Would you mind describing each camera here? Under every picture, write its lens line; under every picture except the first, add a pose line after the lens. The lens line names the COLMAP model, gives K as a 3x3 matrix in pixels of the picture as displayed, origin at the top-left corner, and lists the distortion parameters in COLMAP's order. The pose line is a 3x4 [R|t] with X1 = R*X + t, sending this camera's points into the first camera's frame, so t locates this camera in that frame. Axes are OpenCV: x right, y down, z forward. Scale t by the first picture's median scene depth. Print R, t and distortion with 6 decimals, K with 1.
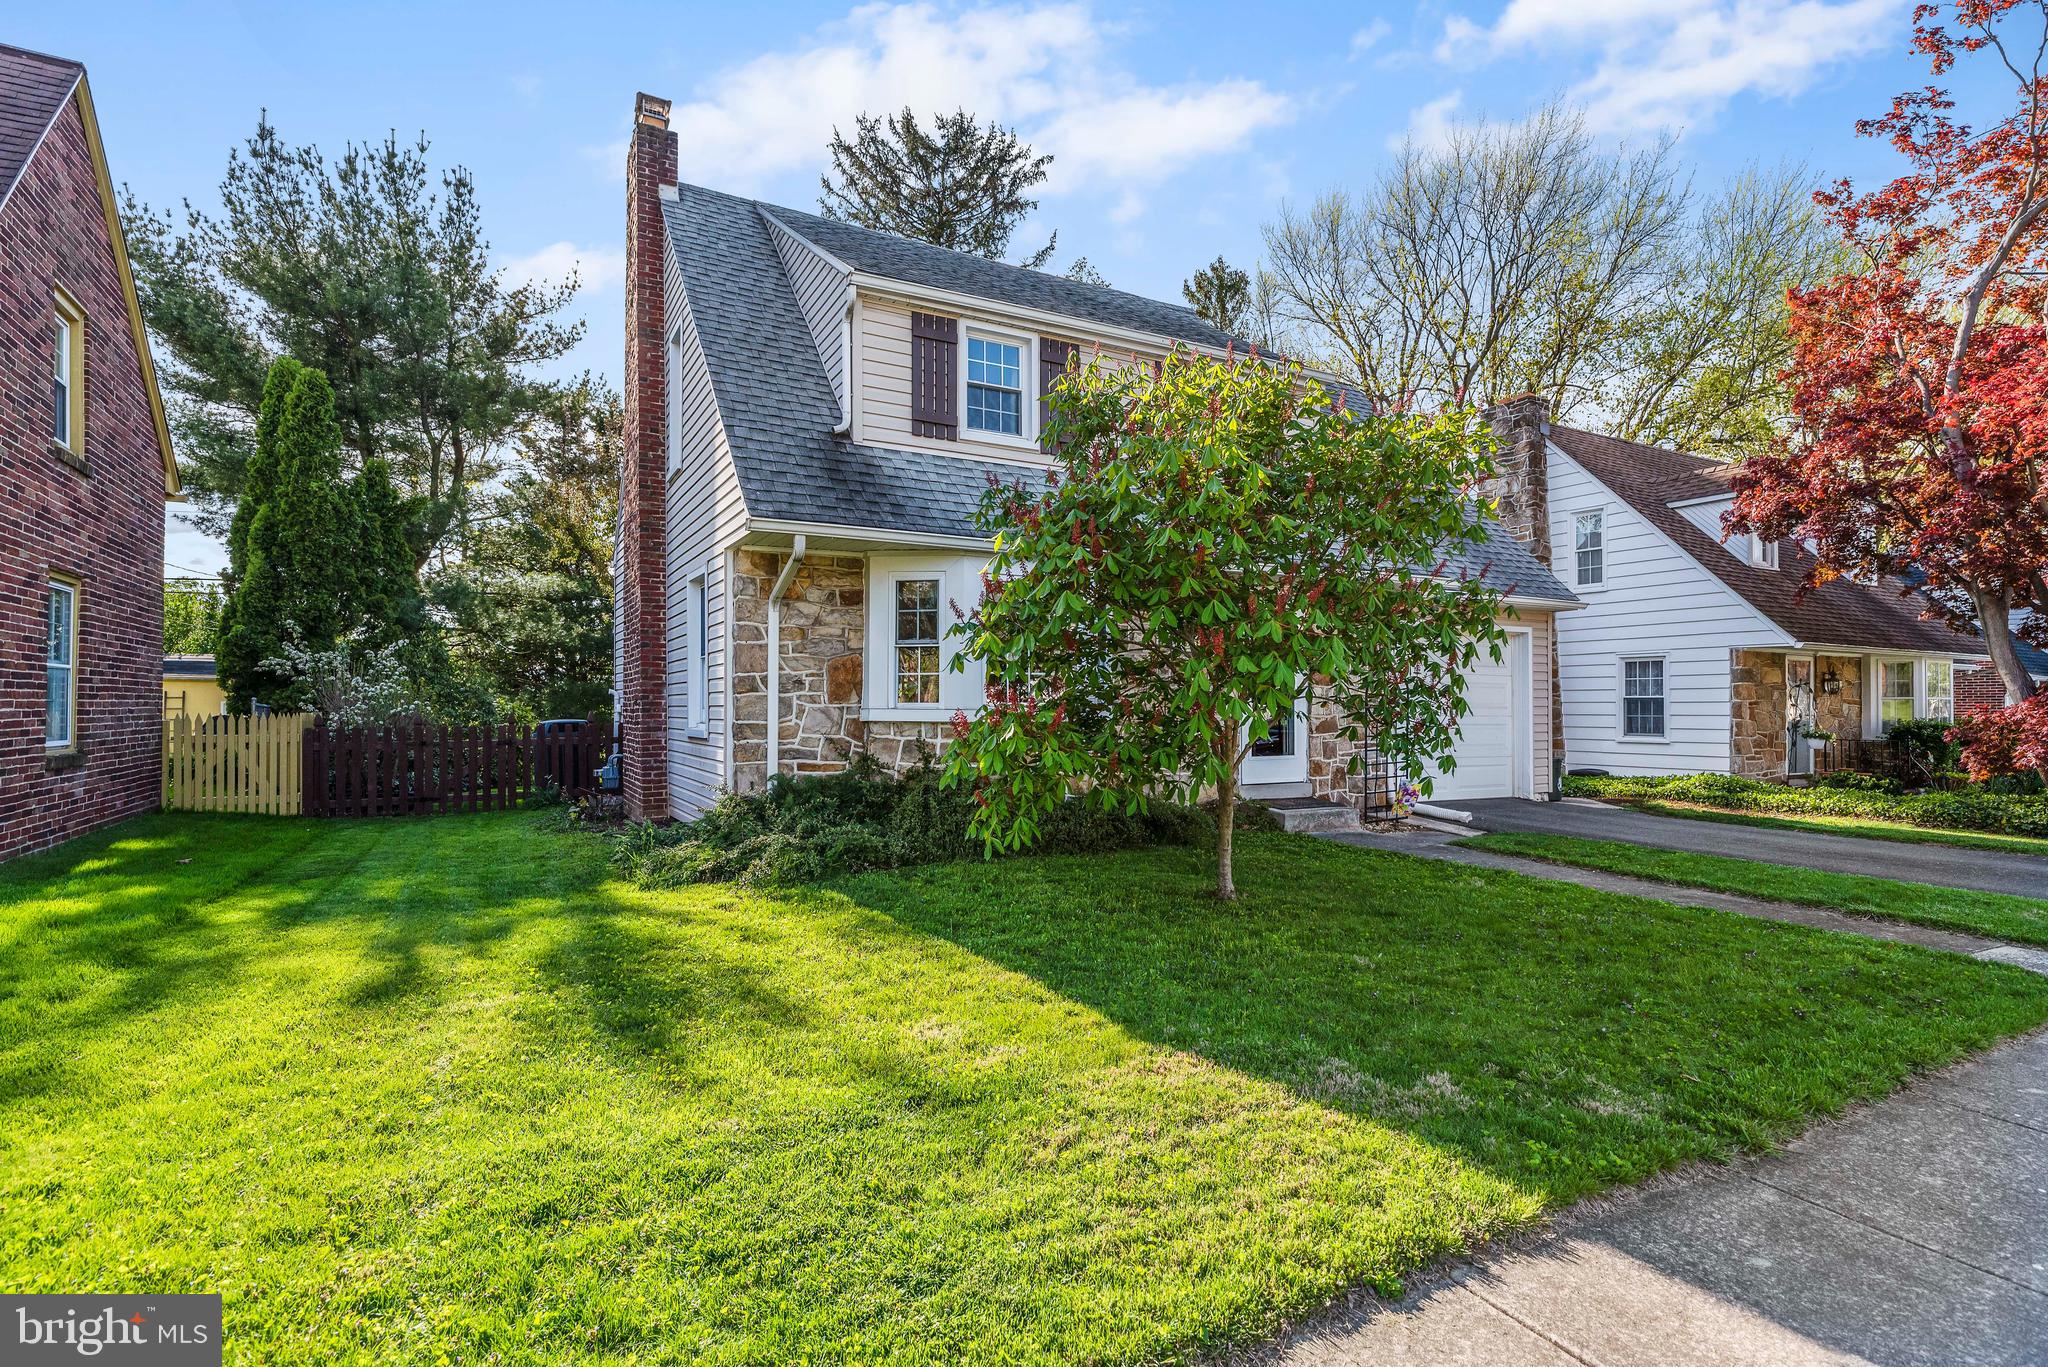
lens RADIAL K [[998.9, 0, 1029.4], [0, 998.9, 702.0], [0, 0, 1]] dist [0.000006, -0.000158]
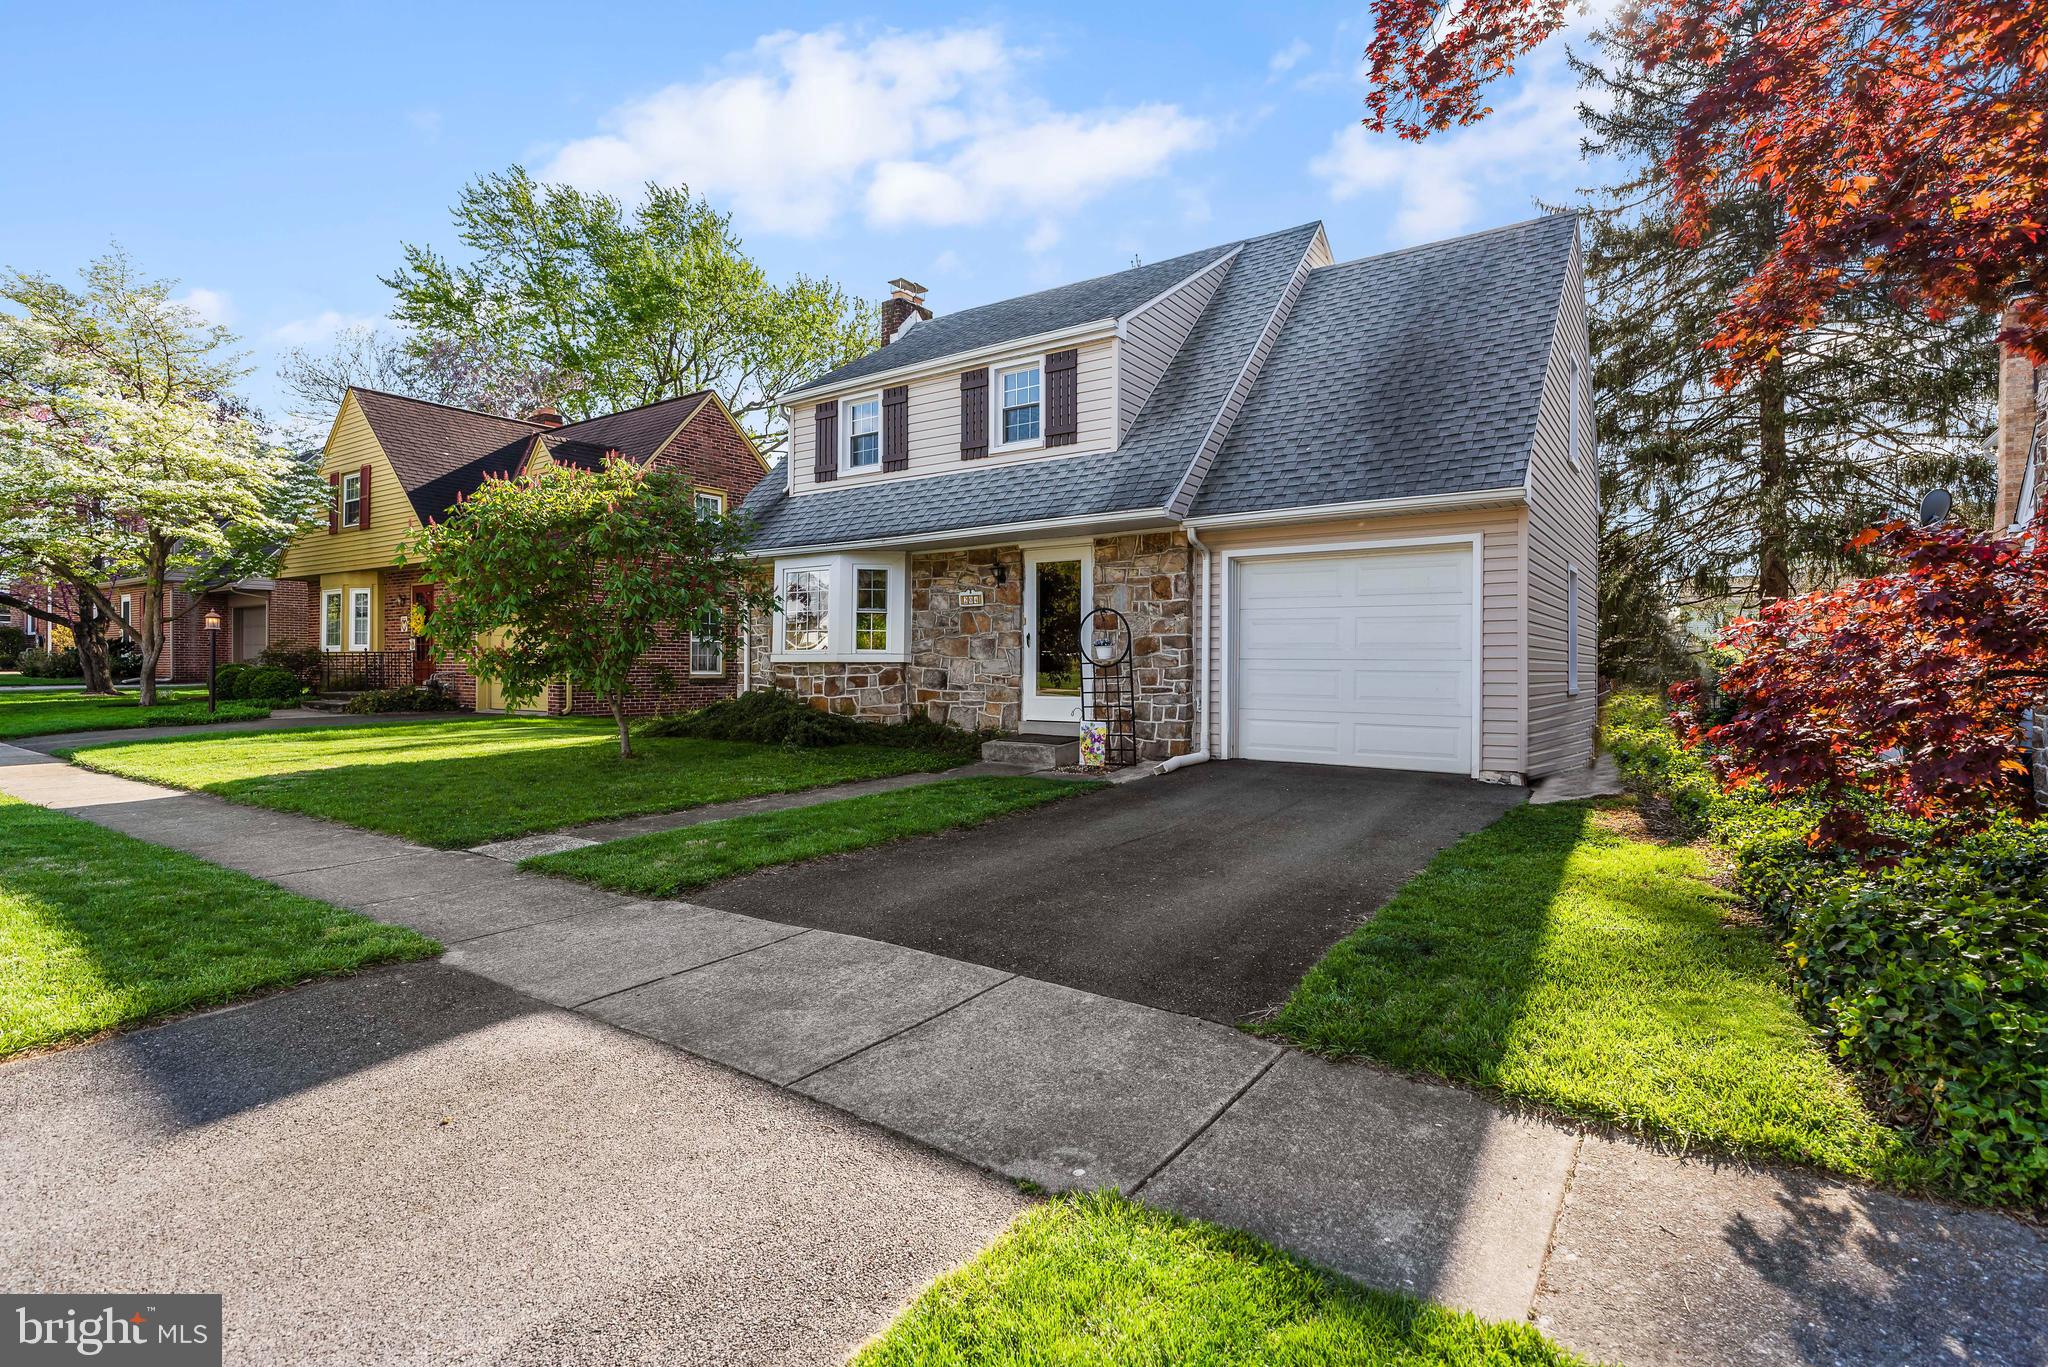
lens RADIAL K [[1010.3, 0, 1032.0], [0, 1010.3, 666.9], [0, 0, 1]] dist [-0.000051, -0.000234]
pose [[0.435022, 0.002485, -0.900417, 0.790689], [0.006176, 0.999964, 0.005743, 0.010210], [0.900399, -0.008059, 0.434991, 0.321953]]
